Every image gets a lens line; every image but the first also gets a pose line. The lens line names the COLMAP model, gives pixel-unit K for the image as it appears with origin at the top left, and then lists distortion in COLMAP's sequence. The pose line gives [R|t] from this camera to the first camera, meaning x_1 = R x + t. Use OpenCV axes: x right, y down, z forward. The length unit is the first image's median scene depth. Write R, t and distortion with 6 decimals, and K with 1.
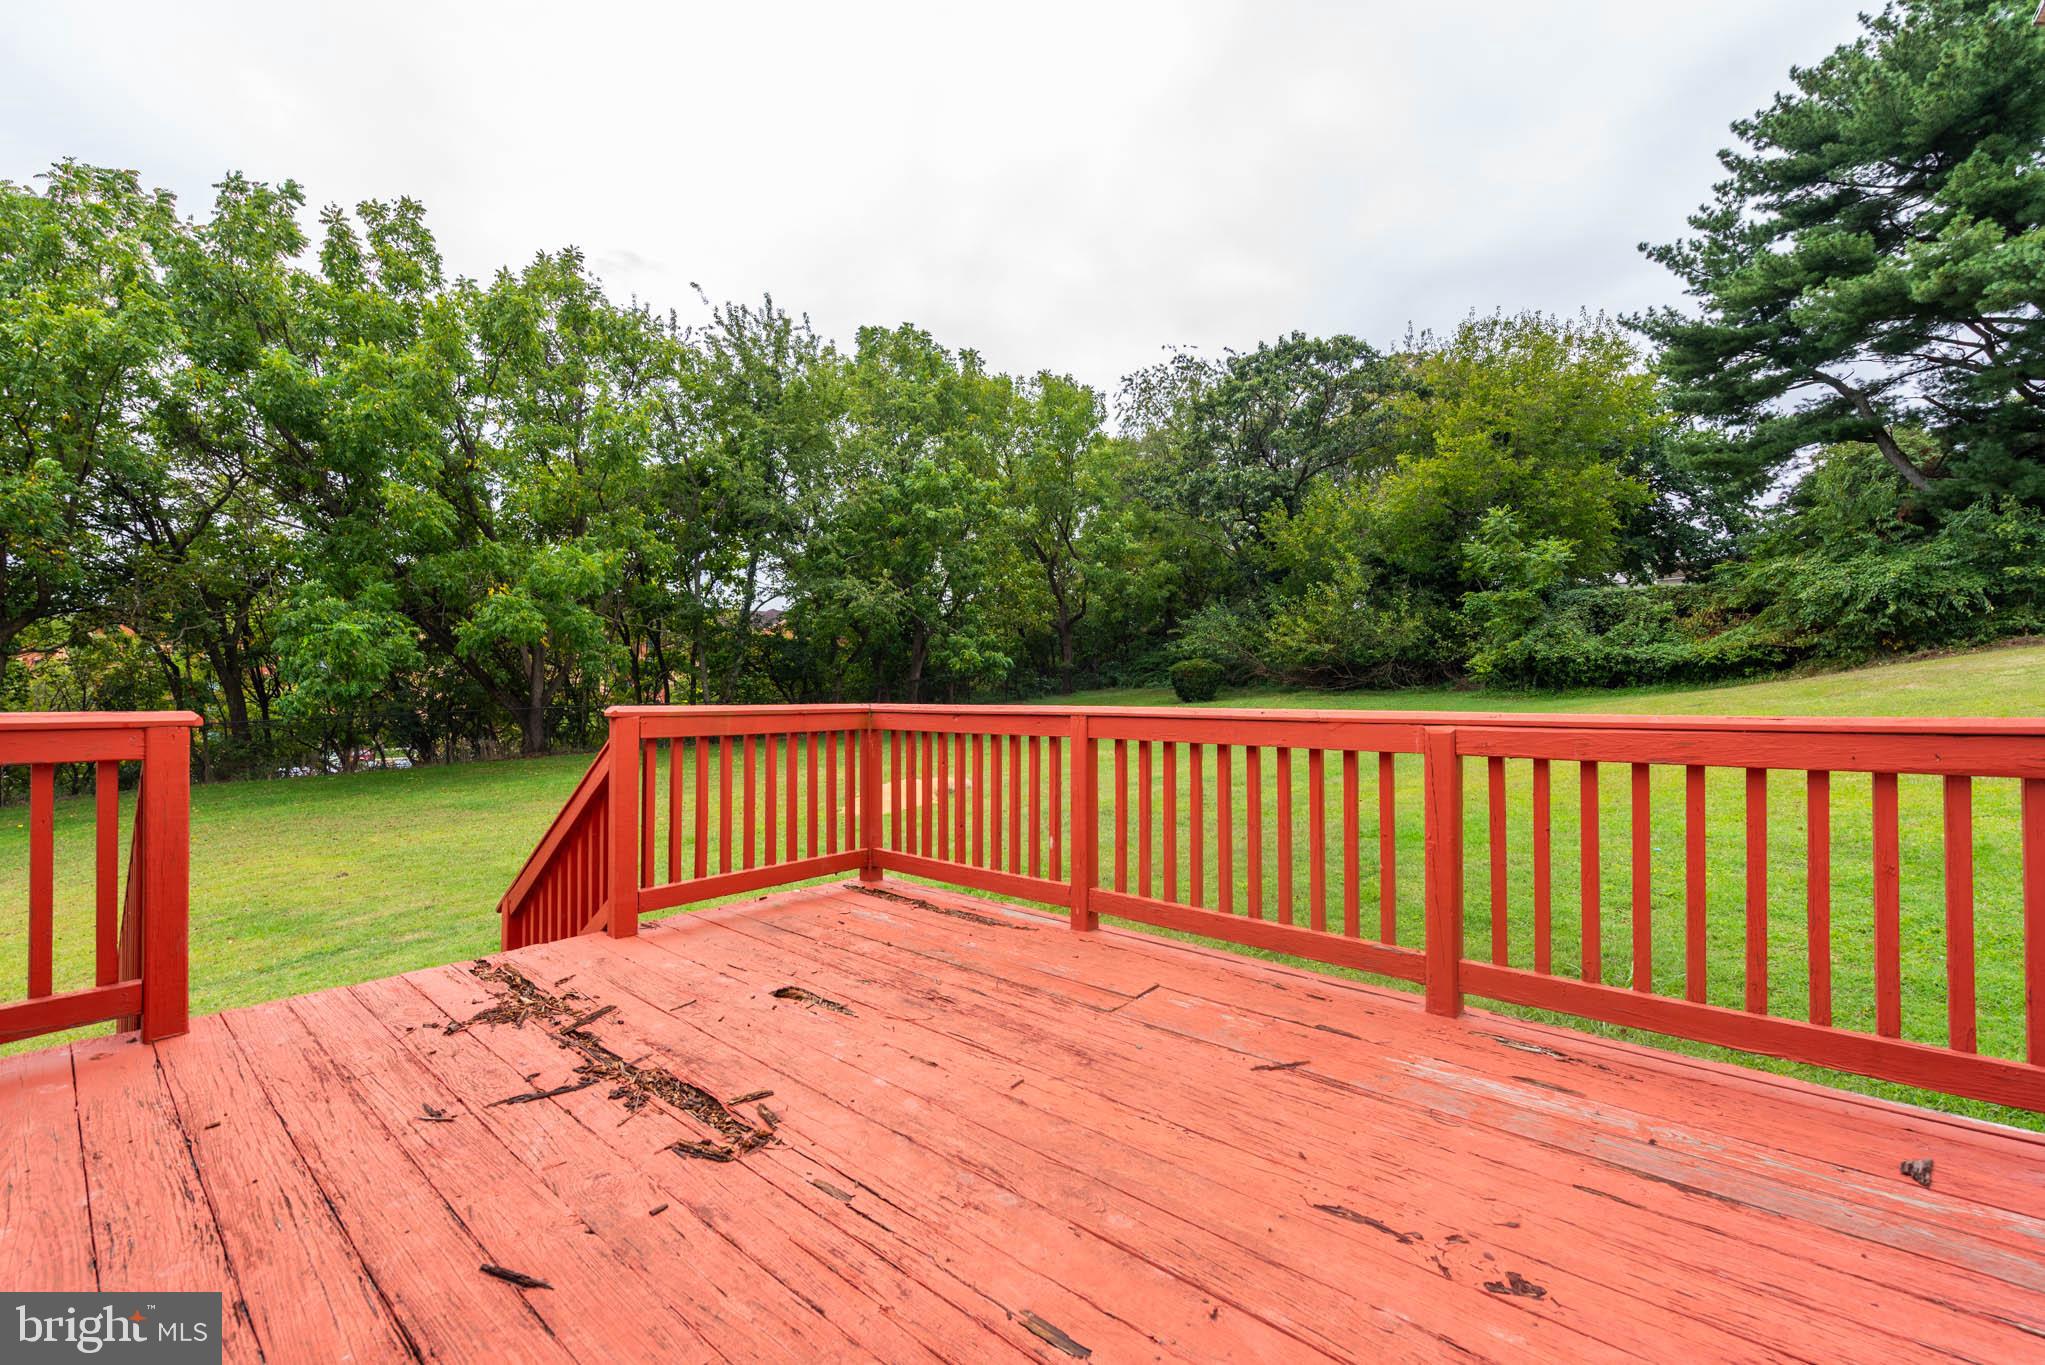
lens RADIAL K [[811.9, 0, 1019.0], [0, 811.9, 684.5], [0, 0, 1]] dist [0.009643, -0.001617]
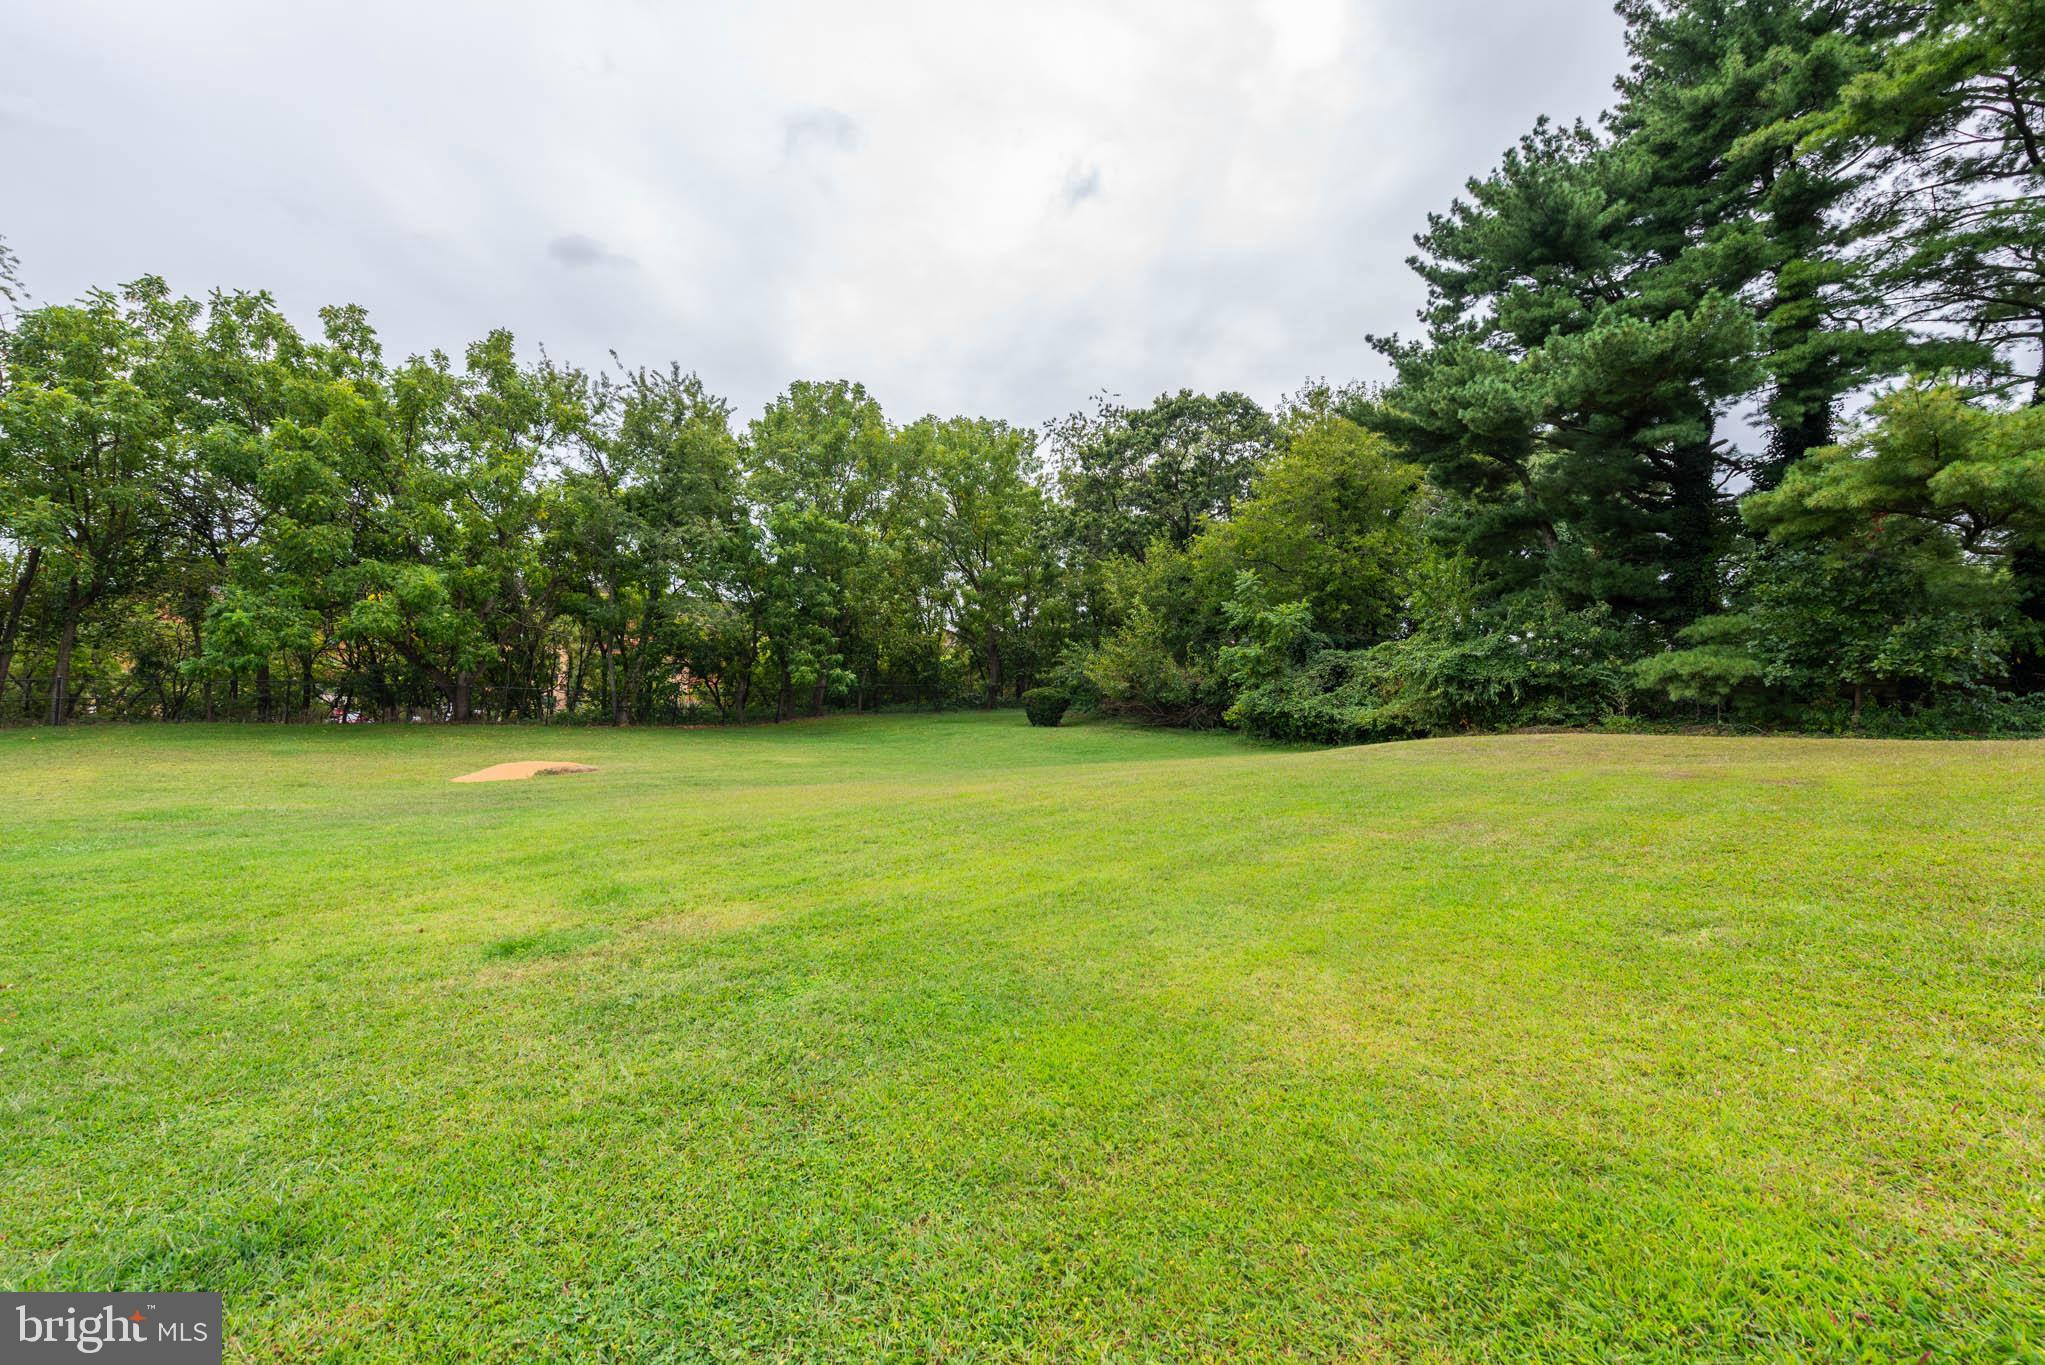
lens RADIAL K [[811.9, 0, 1026.9], [0, 811.9, 682.9], [0, 0, 1]] dist [0.009643, -0.001617]
pose [[0.987495, 0.062552, -0.144709, 0.491156], [-0.064547, 0.997873, -0.009128, -0.042586], [0.143830, 0.018354, 0.989432, -0.115444]]
